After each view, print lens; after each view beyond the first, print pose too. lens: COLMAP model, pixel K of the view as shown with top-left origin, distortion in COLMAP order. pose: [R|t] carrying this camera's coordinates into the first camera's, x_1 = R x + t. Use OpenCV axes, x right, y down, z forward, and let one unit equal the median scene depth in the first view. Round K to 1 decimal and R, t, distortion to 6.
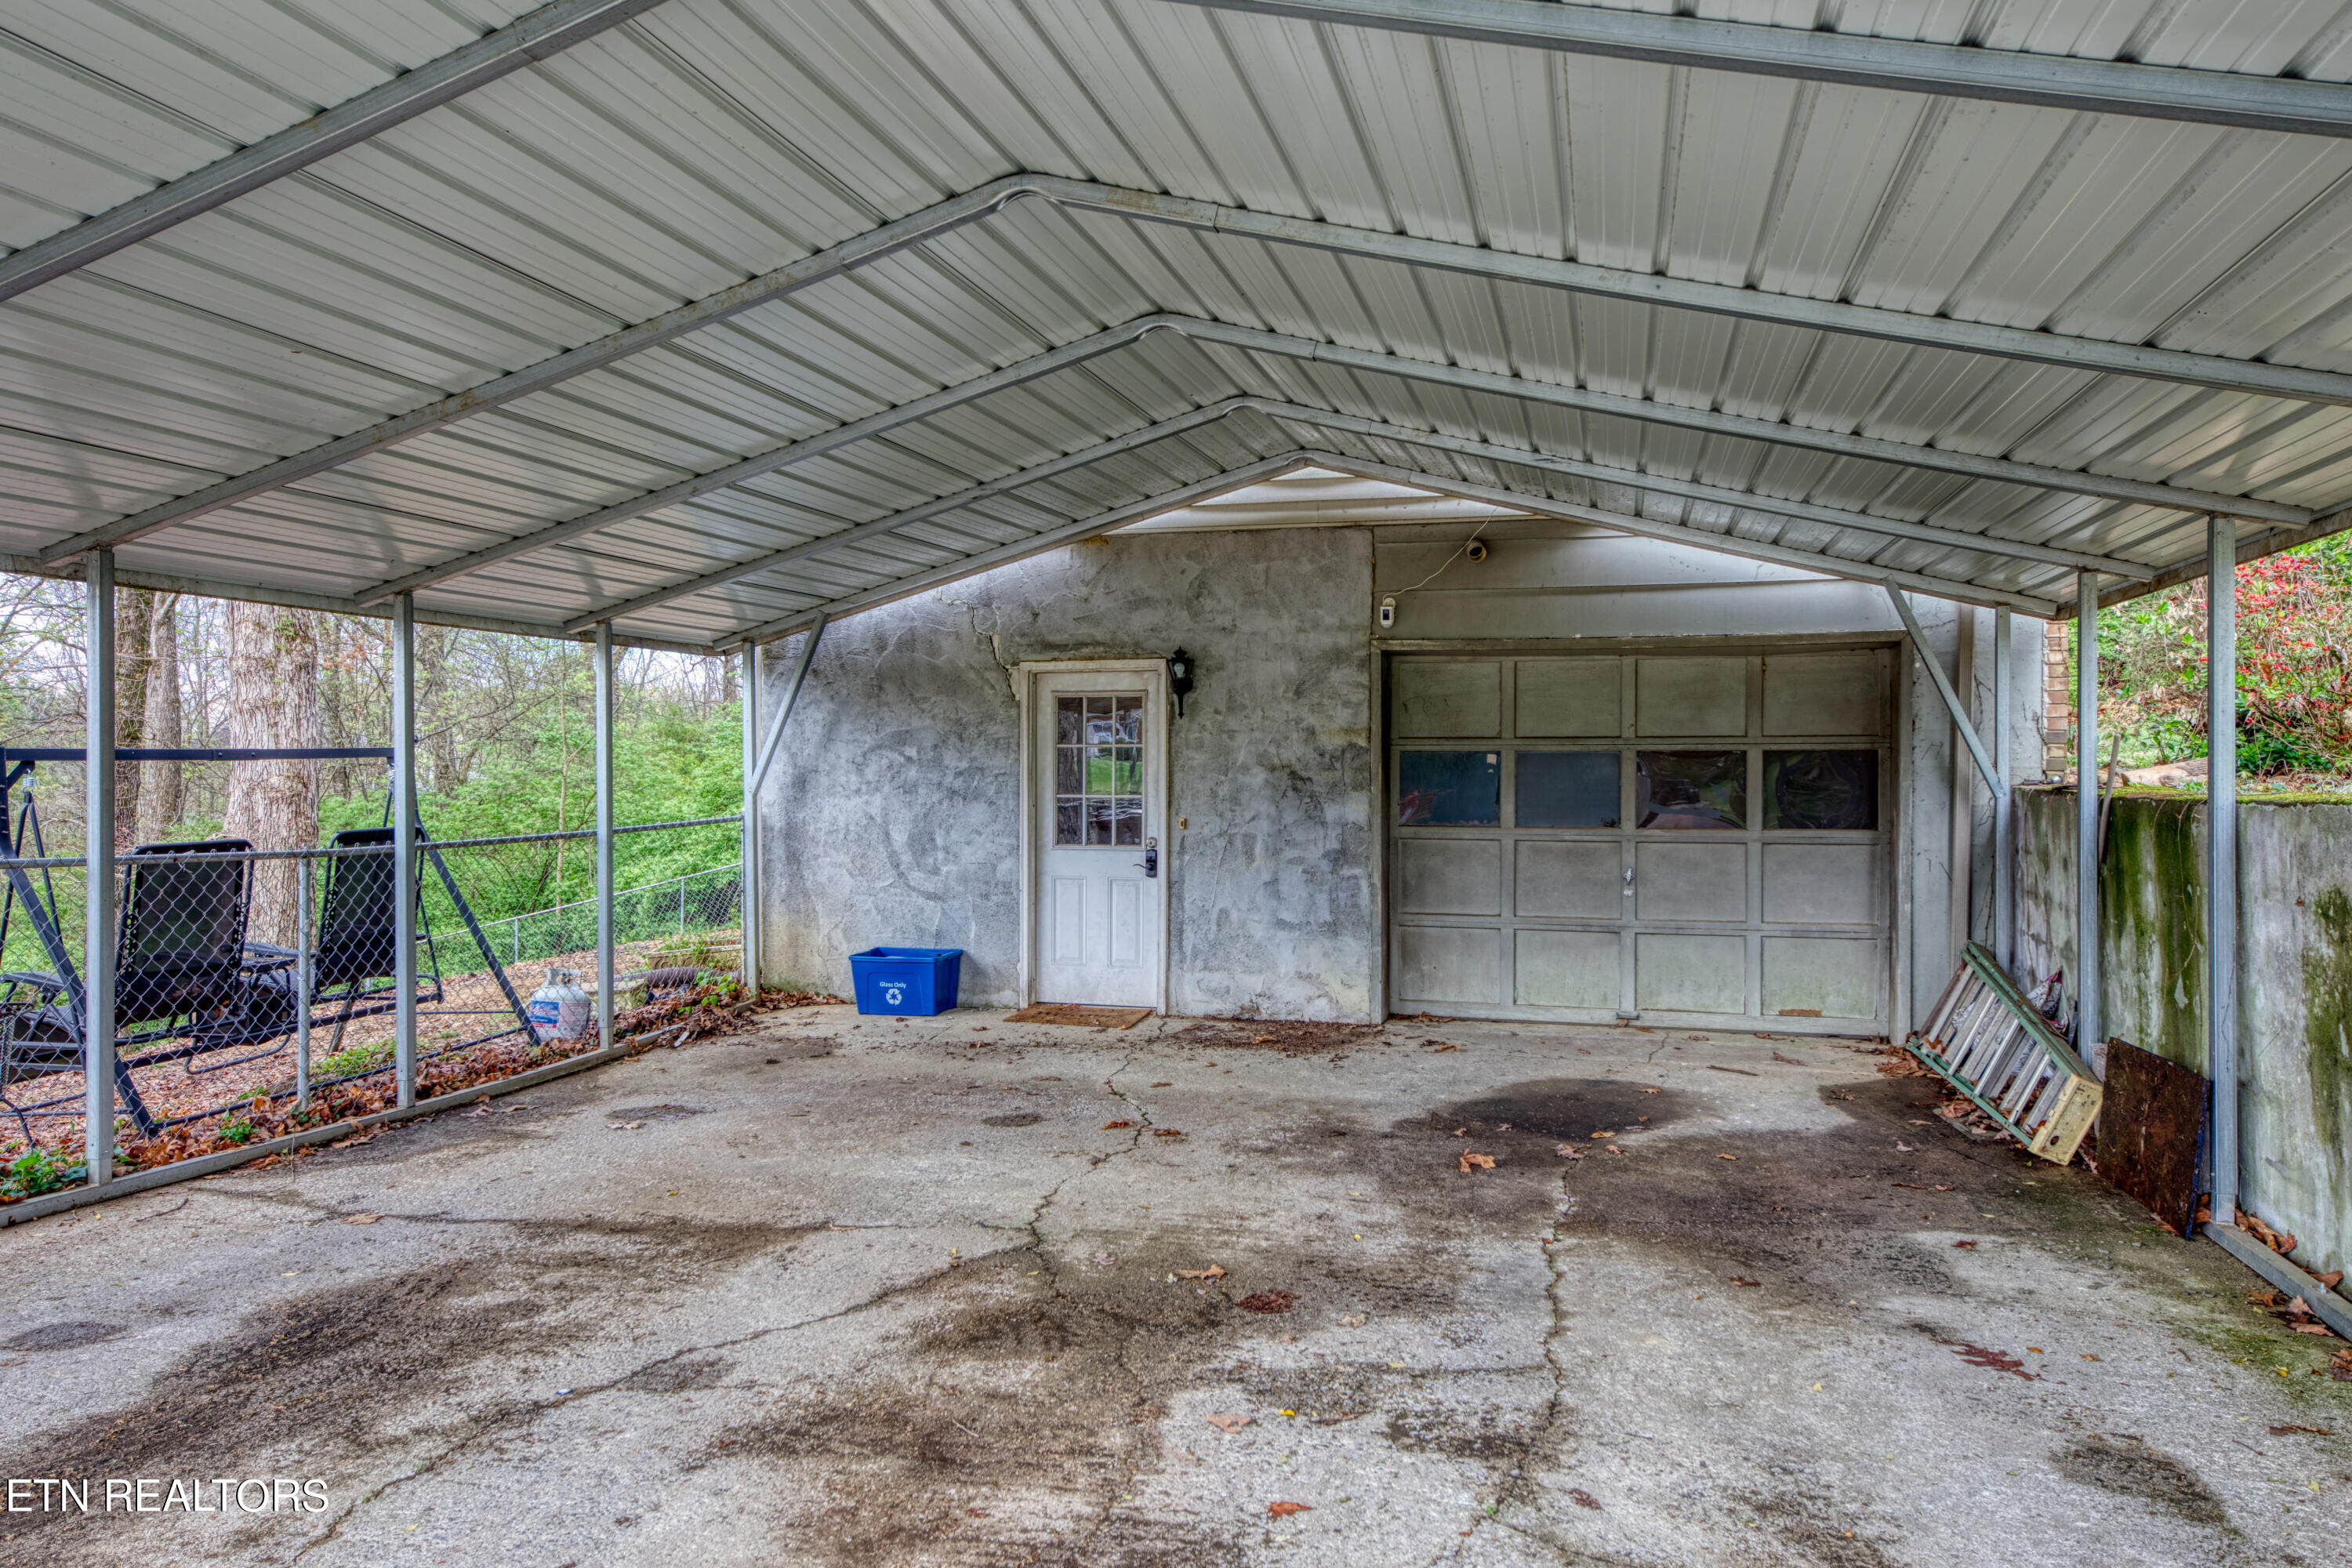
lens RADIAL K [[1565.1, 0, 1169.6], [0, 1565.1, 775.0], [0, 0, 1]] dist [0.013018, 0.003207]
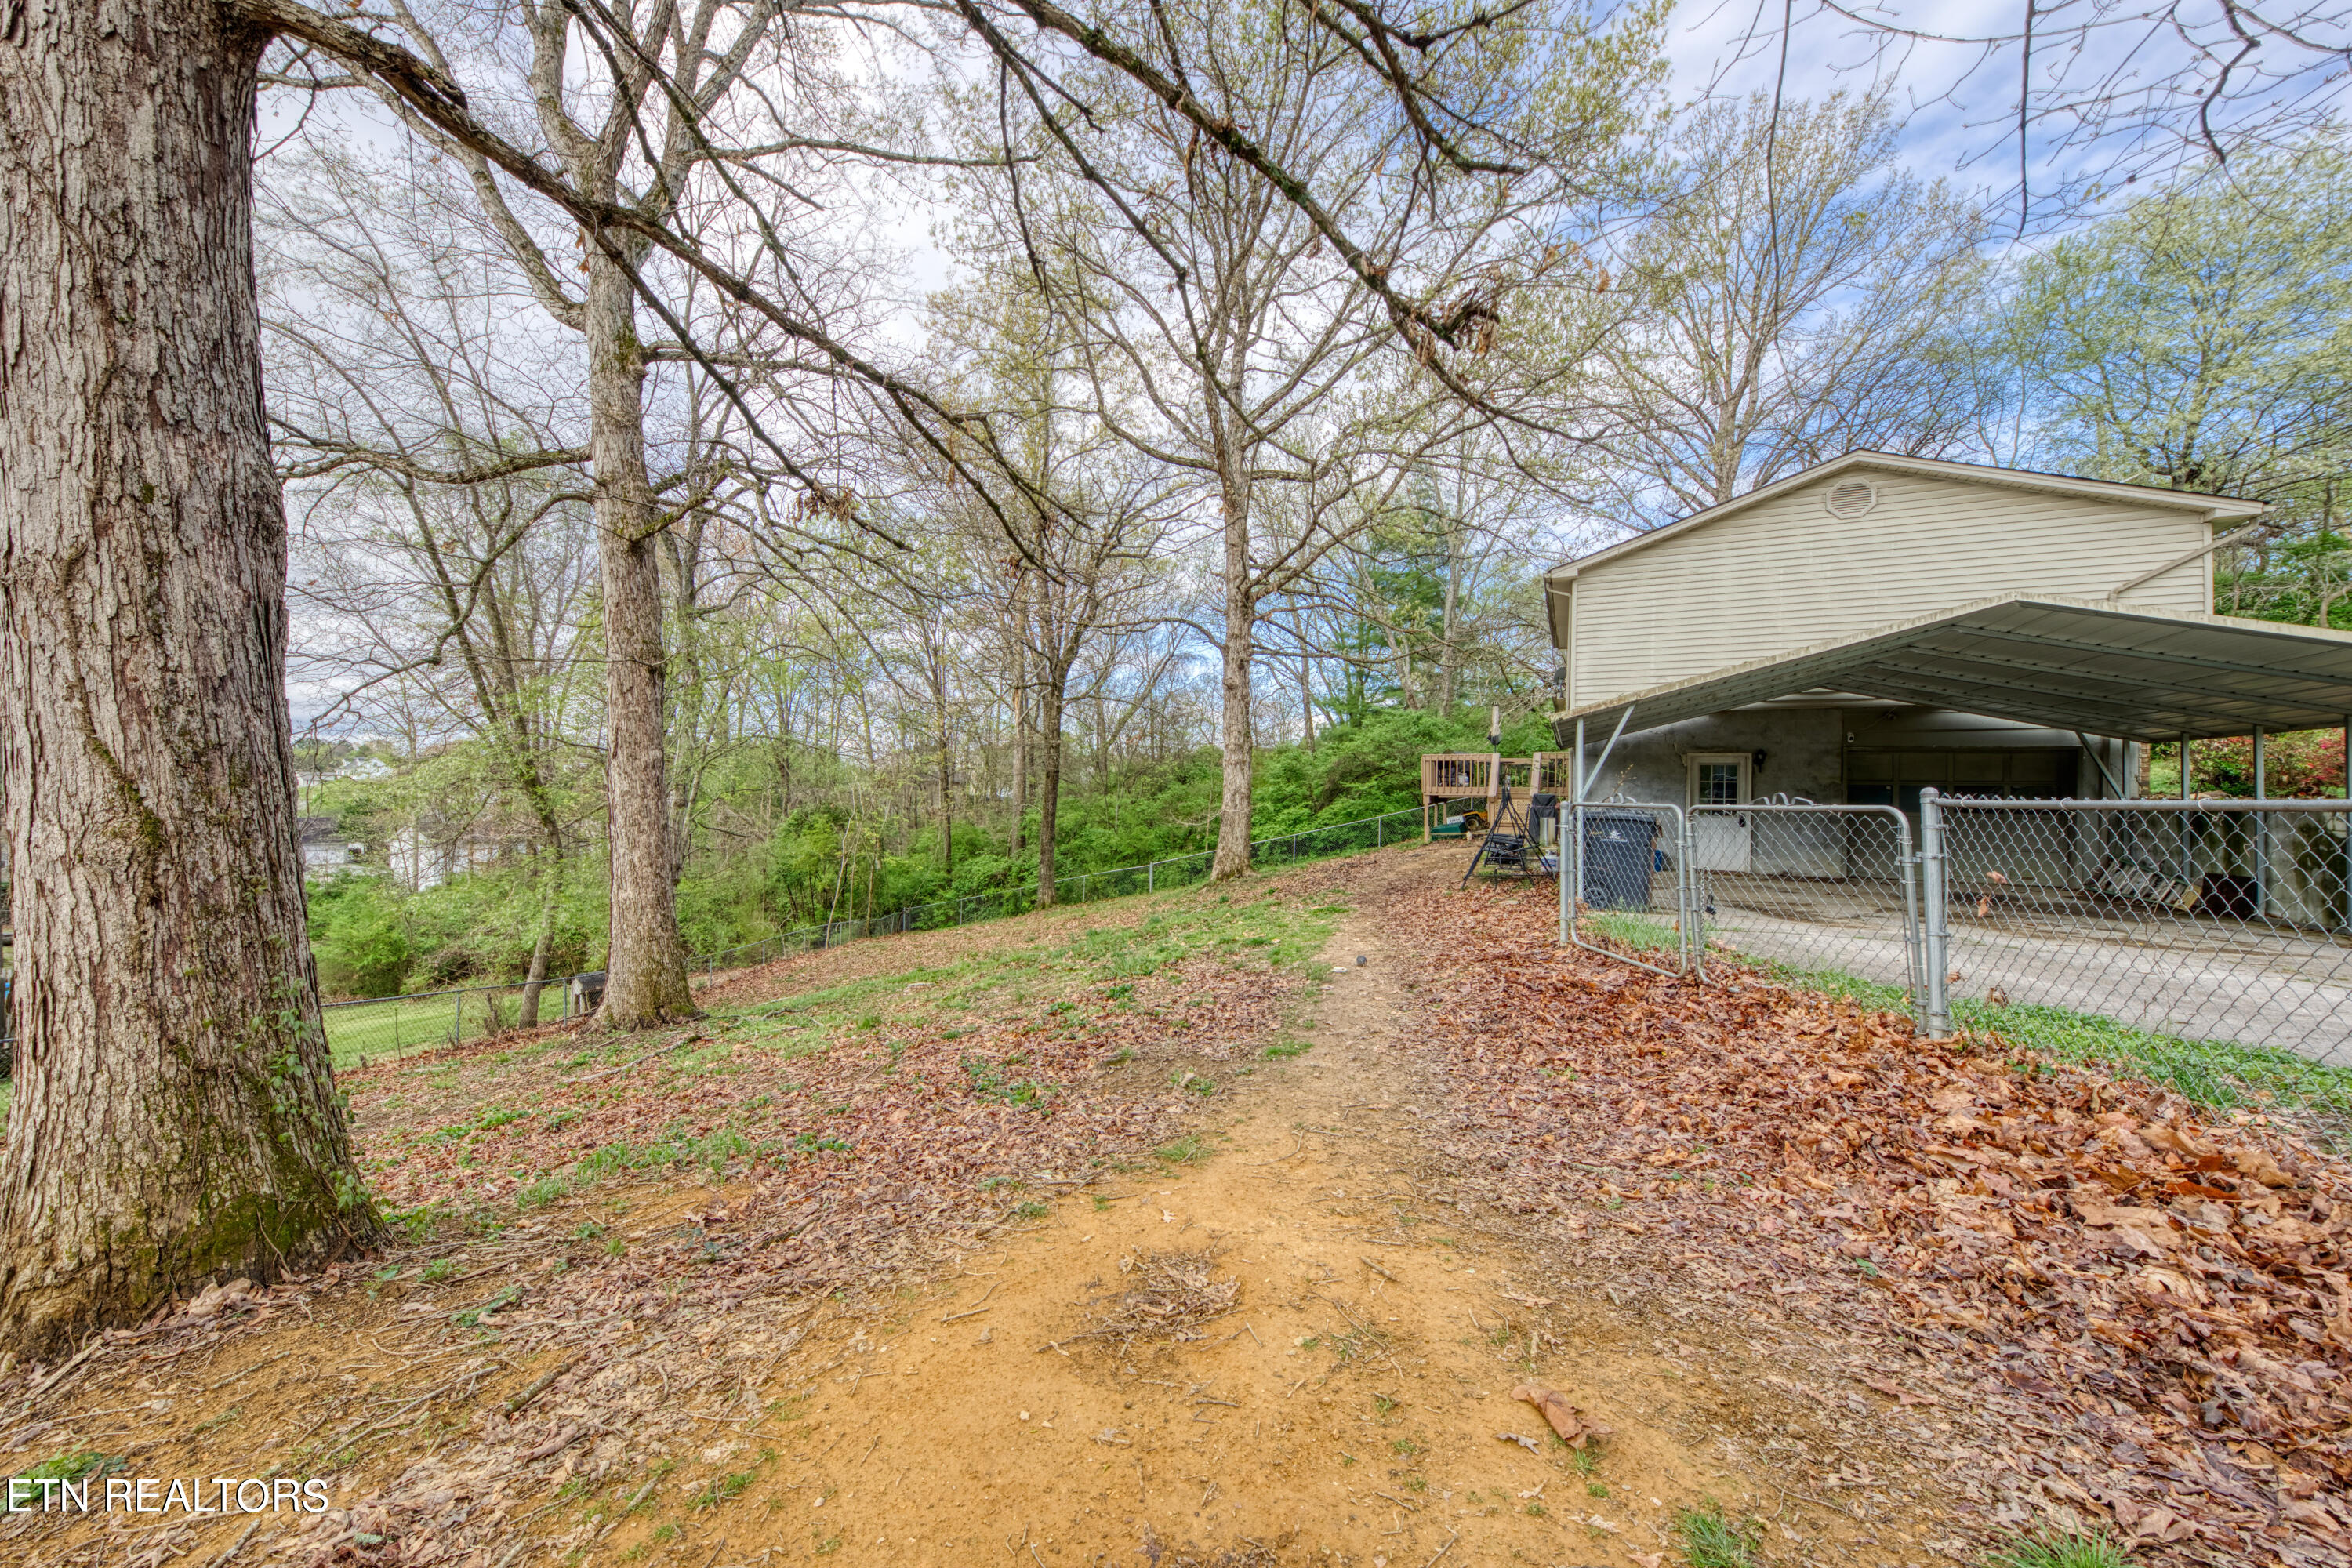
lens RADIAL K [[828.7, 0, 1158.1], [0, 828.7, 771.5], [0, 0, 1]] dist [-0.001148, -0.000860]
pose [[0.971916, 0.009412, -0.235139, -0.816298], [-0.015323, 0.999610, -0.023325, 0.016585], [0.234827, 0.026273, 0.971682, -0.868423]]
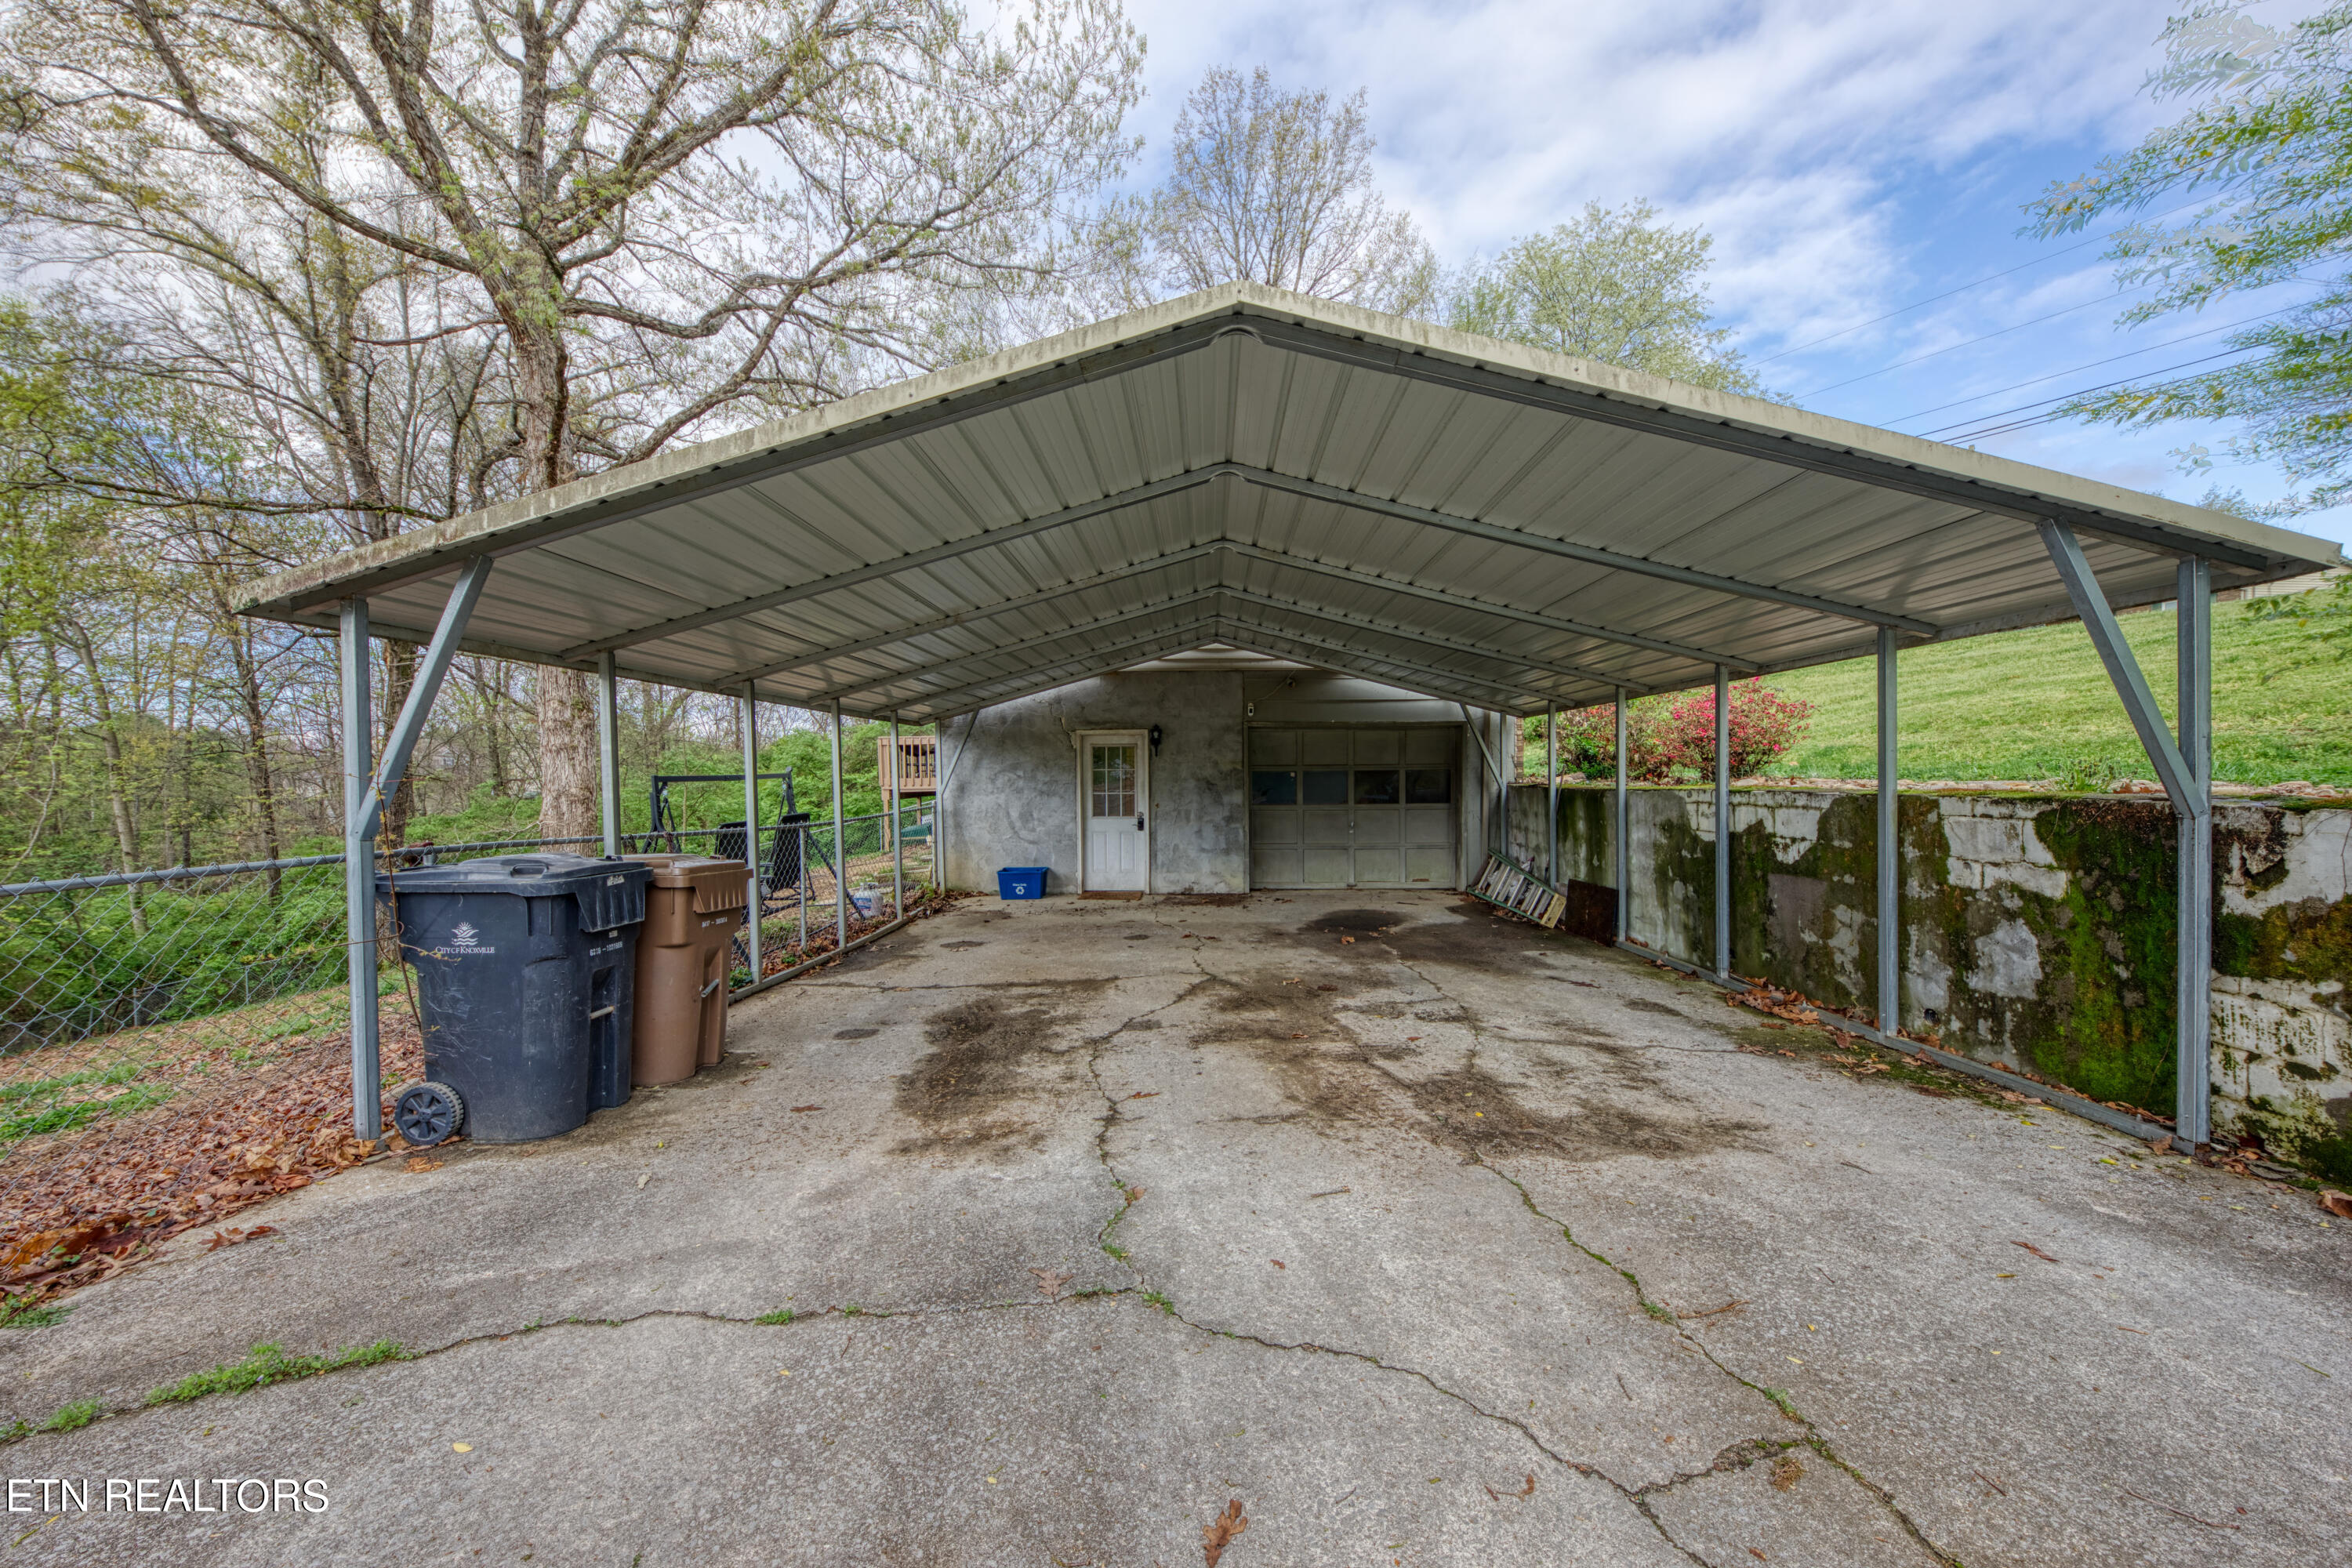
lens RADIAL K [[824.9, 0, 1186.9], [0, 824.9, 794.6], [0, 0, 1]] dist [0.000981, 0.000039]
pose [[0.969684, -0.013132, 0.244008, -0.260814], [0.009072, 0.999801, 0.017752, -0.004292], [-0.244193, -0.015000, 0.969611, -0.135649]]
